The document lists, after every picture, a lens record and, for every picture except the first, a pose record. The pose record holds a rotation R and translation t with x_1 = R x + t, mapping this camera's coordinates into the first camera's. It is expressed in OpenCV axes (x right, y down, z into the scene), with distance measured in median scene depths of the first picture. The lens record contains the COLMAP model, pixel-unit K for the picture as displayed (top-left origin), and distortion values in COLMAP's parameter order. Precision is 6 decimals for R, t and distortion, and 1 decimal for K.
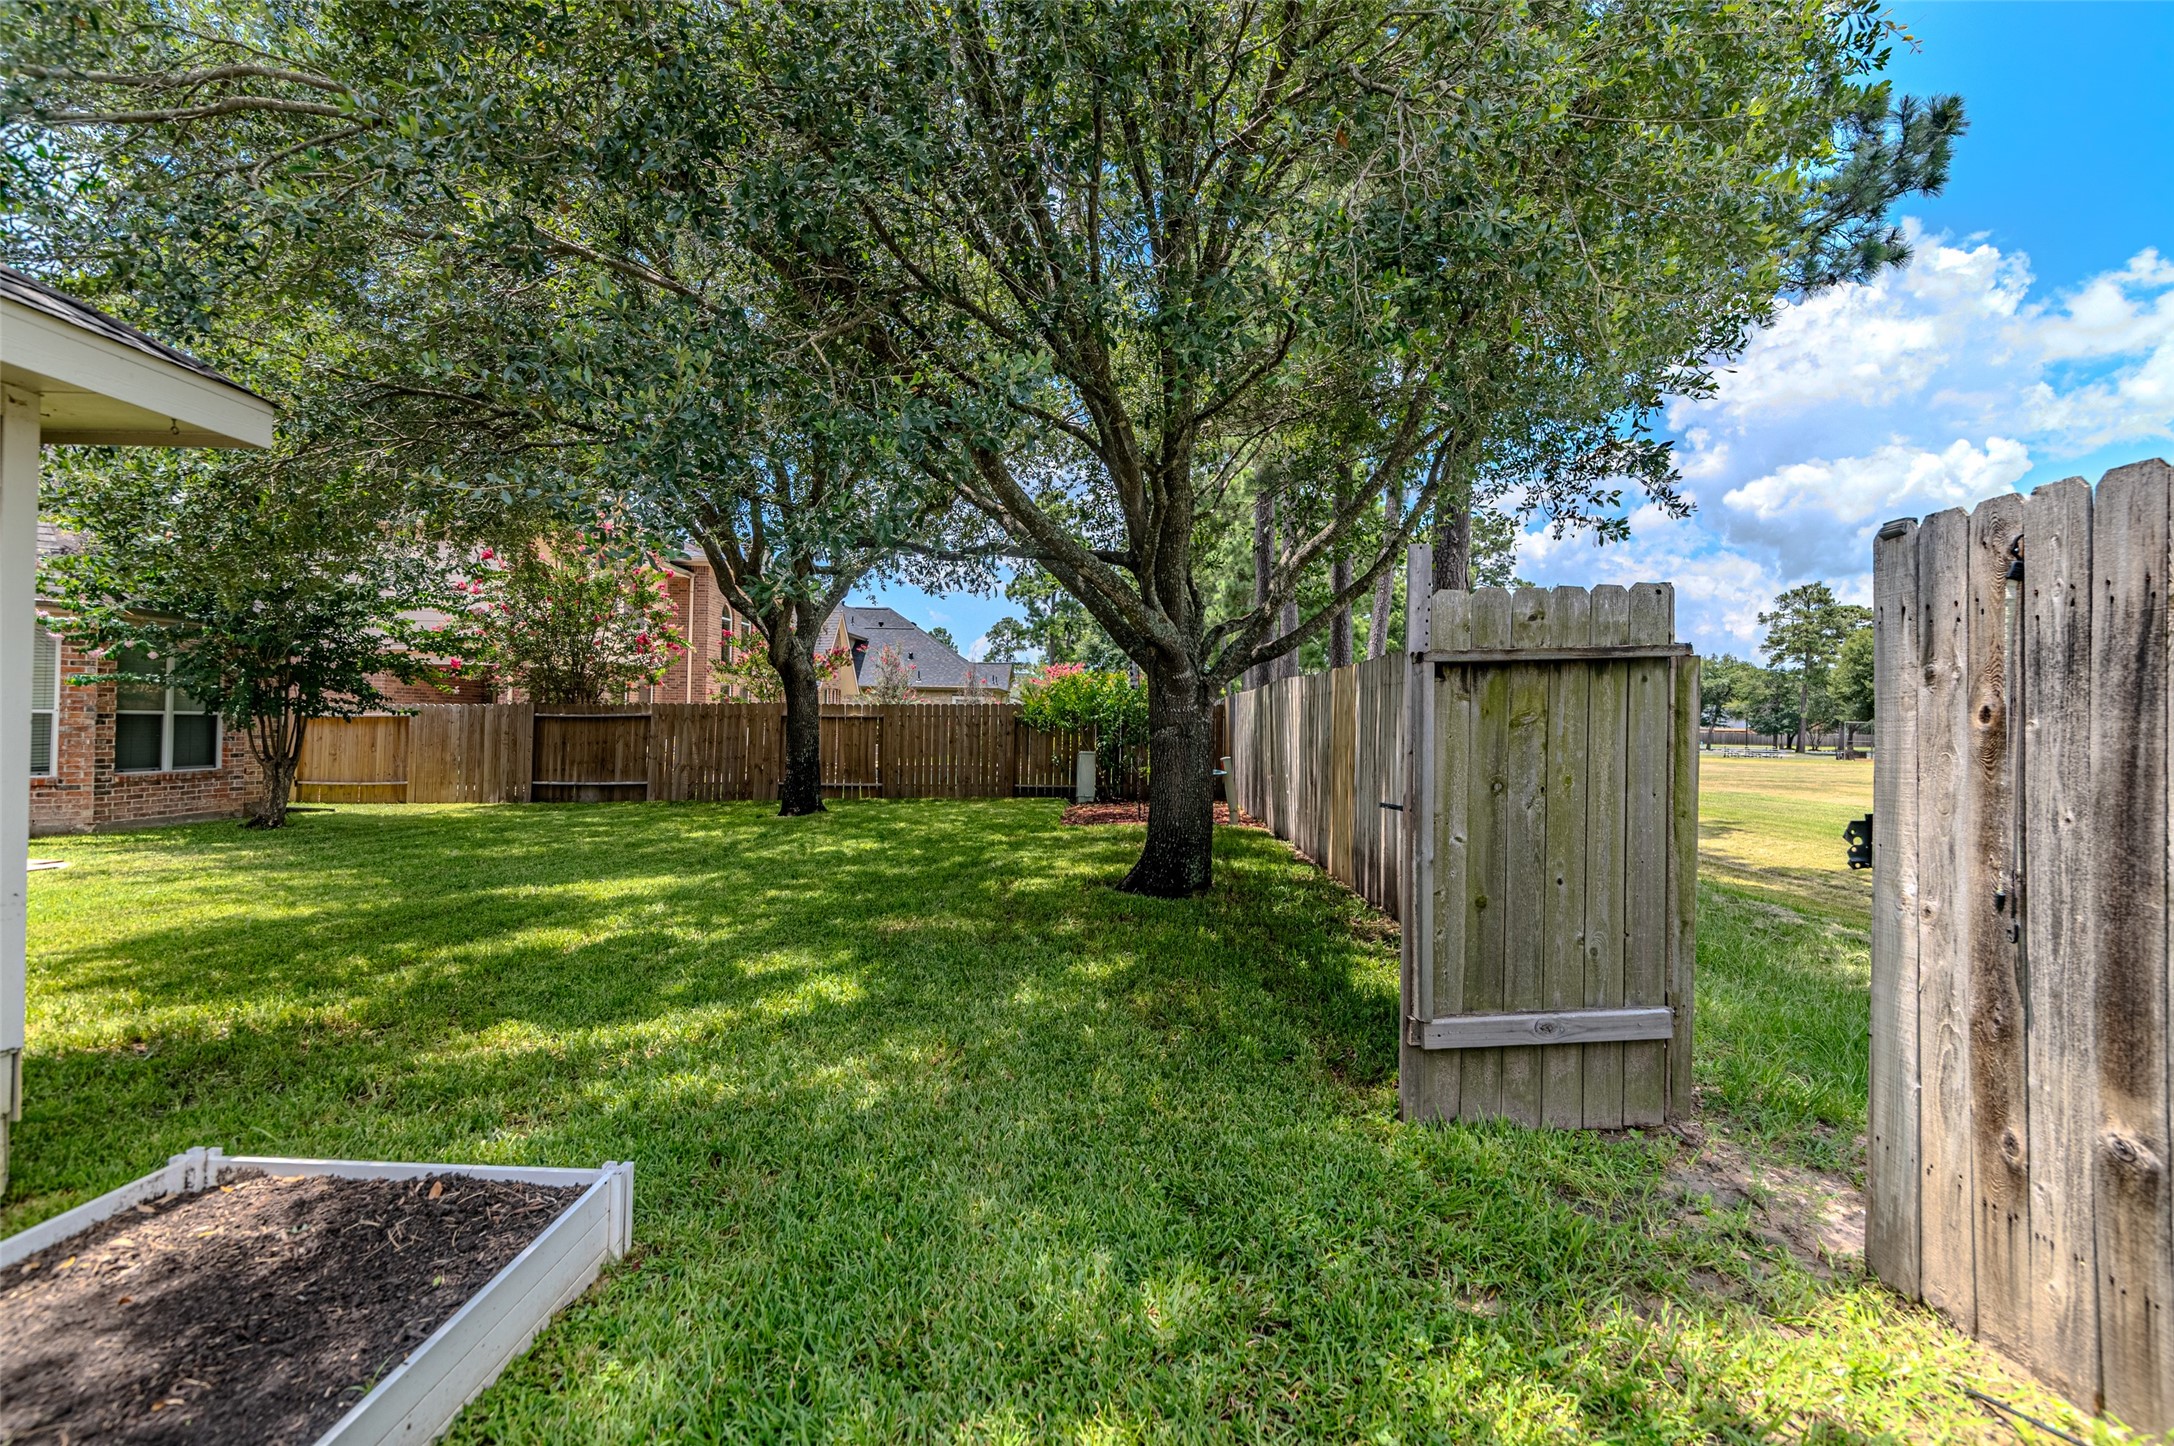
lens RADIAL K [[986.2, 0, 1094.7], [0, 986.2, 712.4], [0, 0, 1]] dist [0.012334, -0.000255]
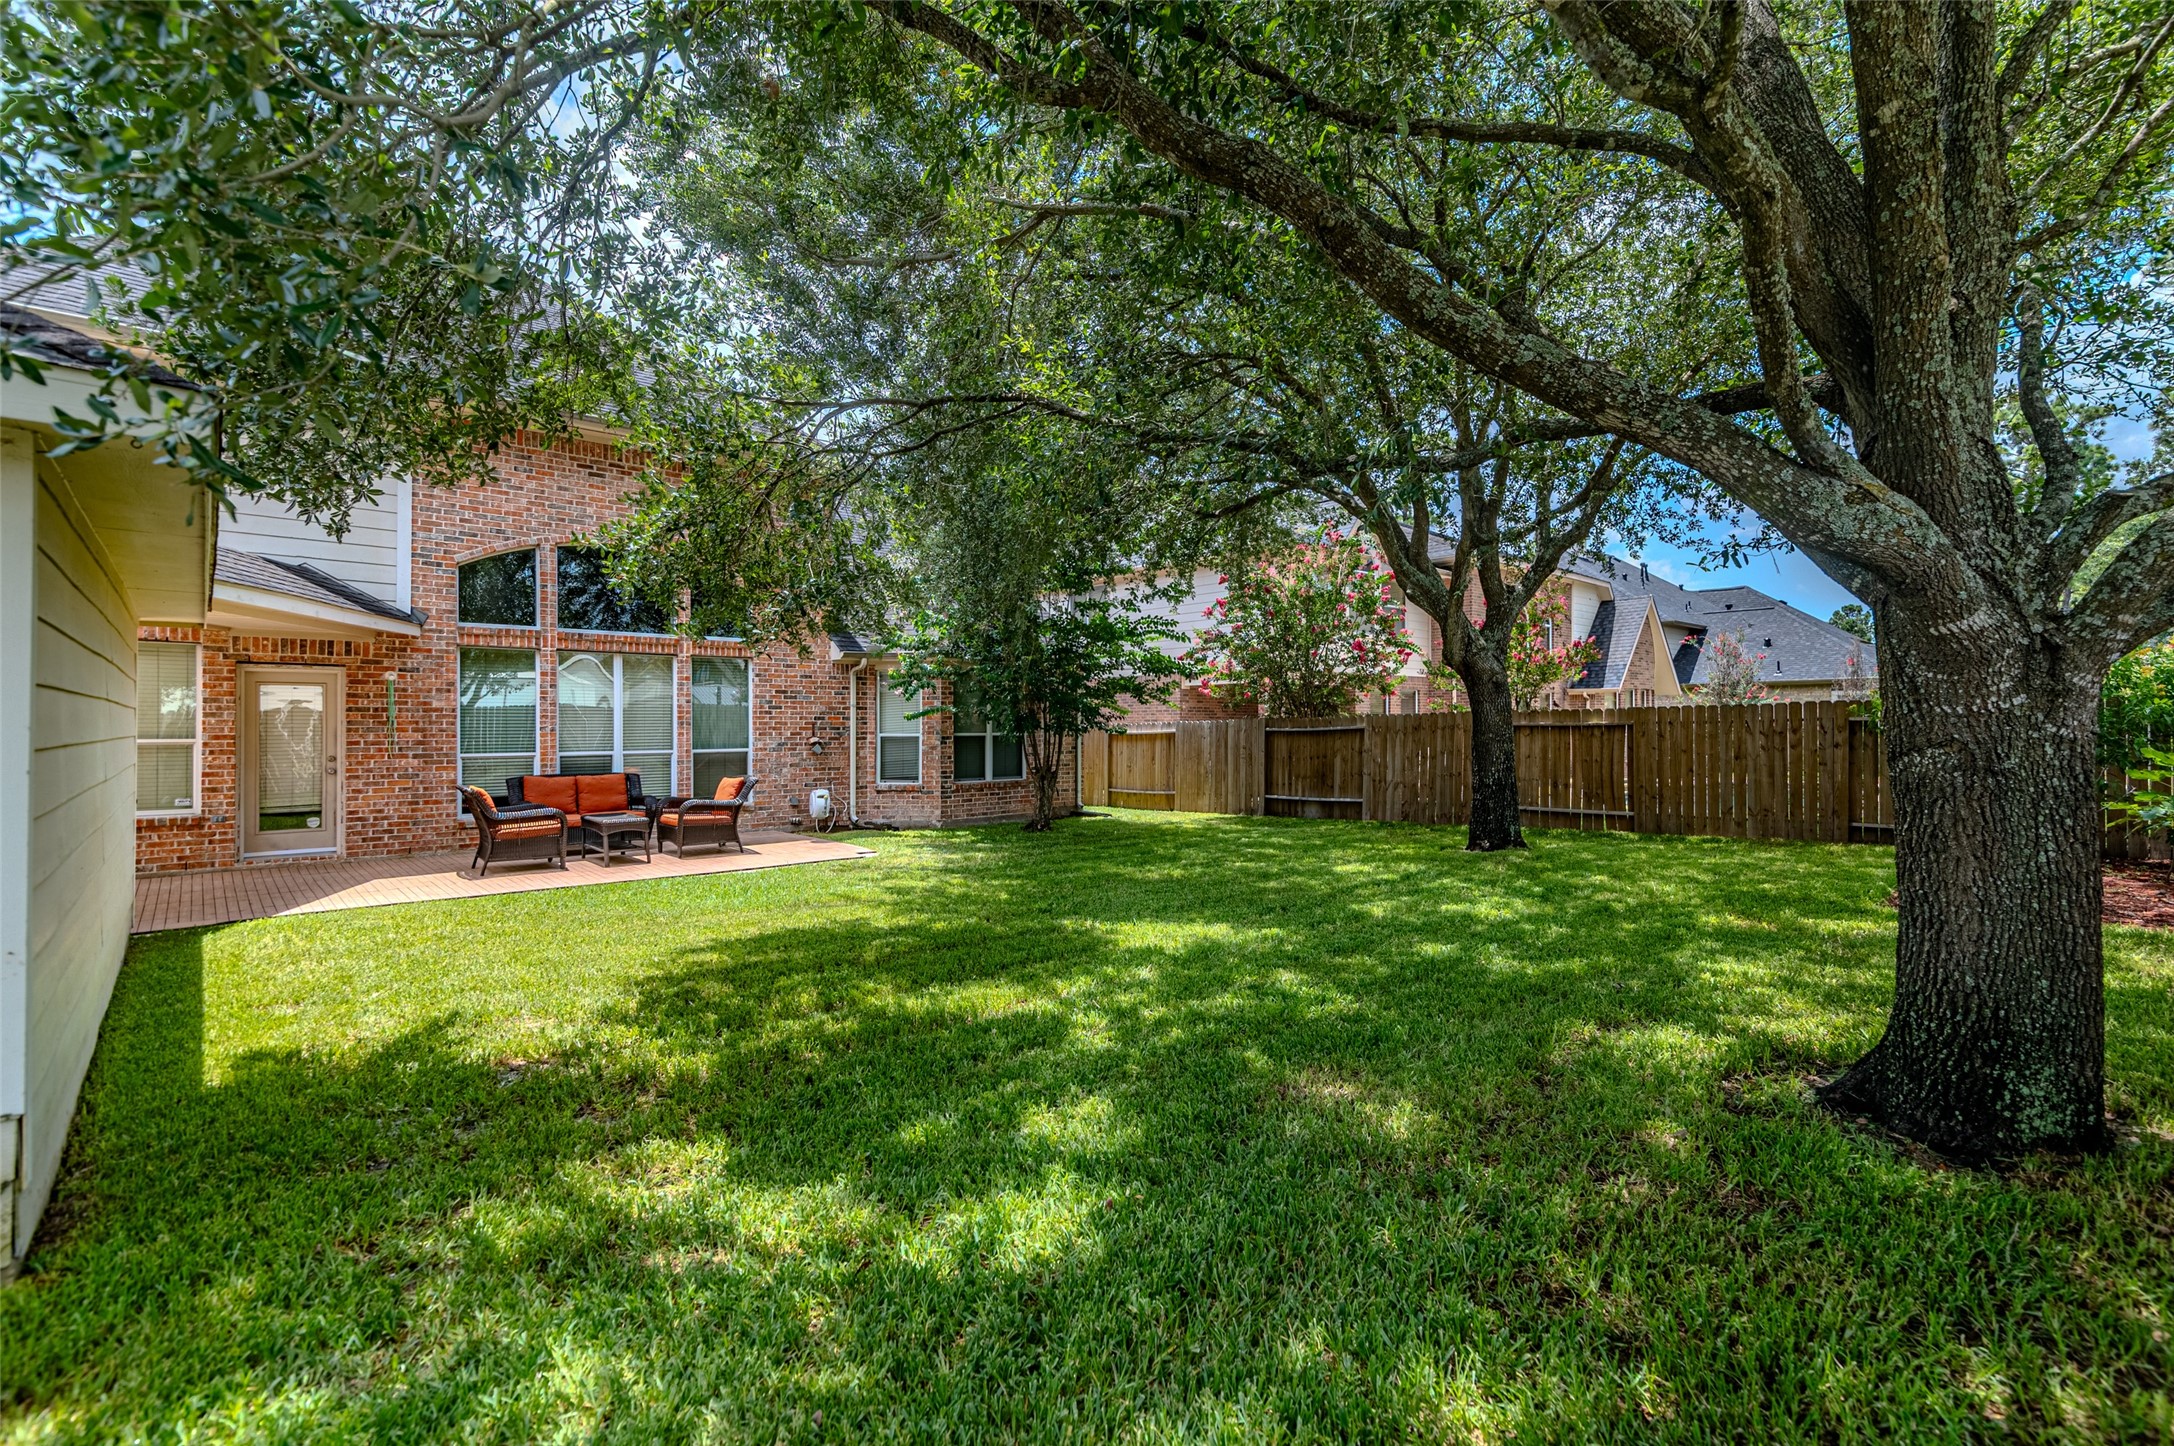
lens RADIAL K [[986.2, 0, 1094.7], [0, 986.2, 712.4], [0, 0, 1]] dist [0.012334, -0.000255]
pose [[0.685660, -0.031055, -0.727259, 0.076120], [0.025564, 0.999501, -0.018578, -0.001389], [0.727473, -0.005853, 0.686111, 0.243627]]
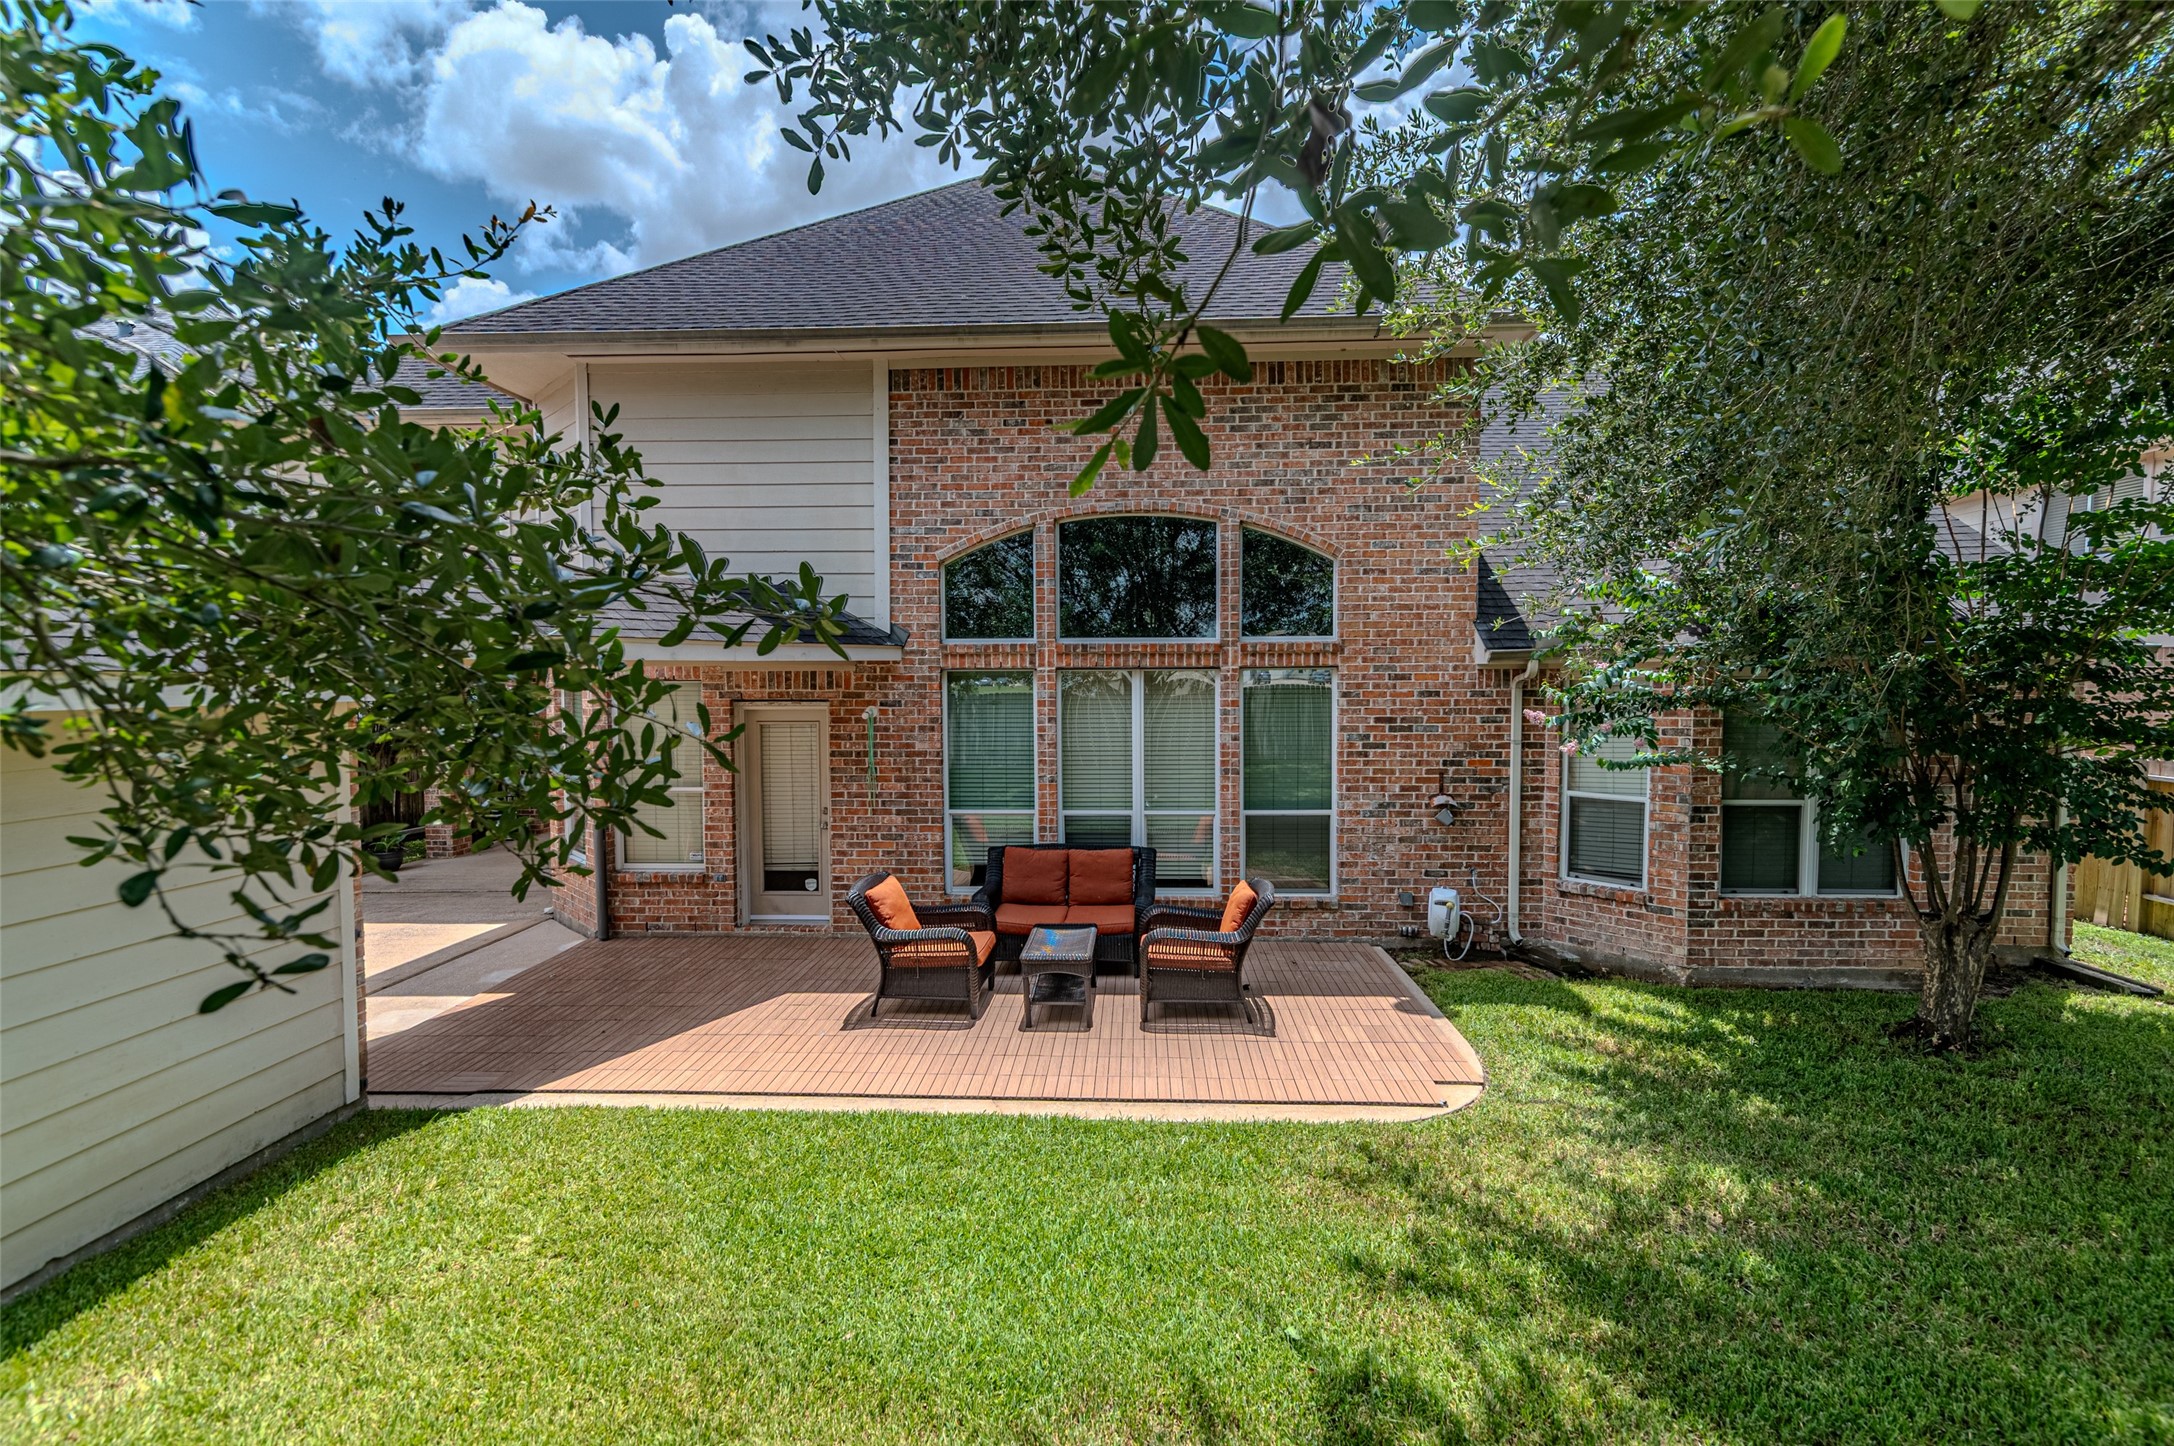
lens RADIAL K [[986.2, 0, 1094.7], [0, 986.2, 712.4], [0, 0, 1]] dist [0.012334, -0.000255]
pose [[-0.013933, 0.013038, -0.999818, -0.302750], [0.017014, 0.999773, 0.012801, -0.073787], [0.999758, -0.016833, -0.014151, 0.569914]]
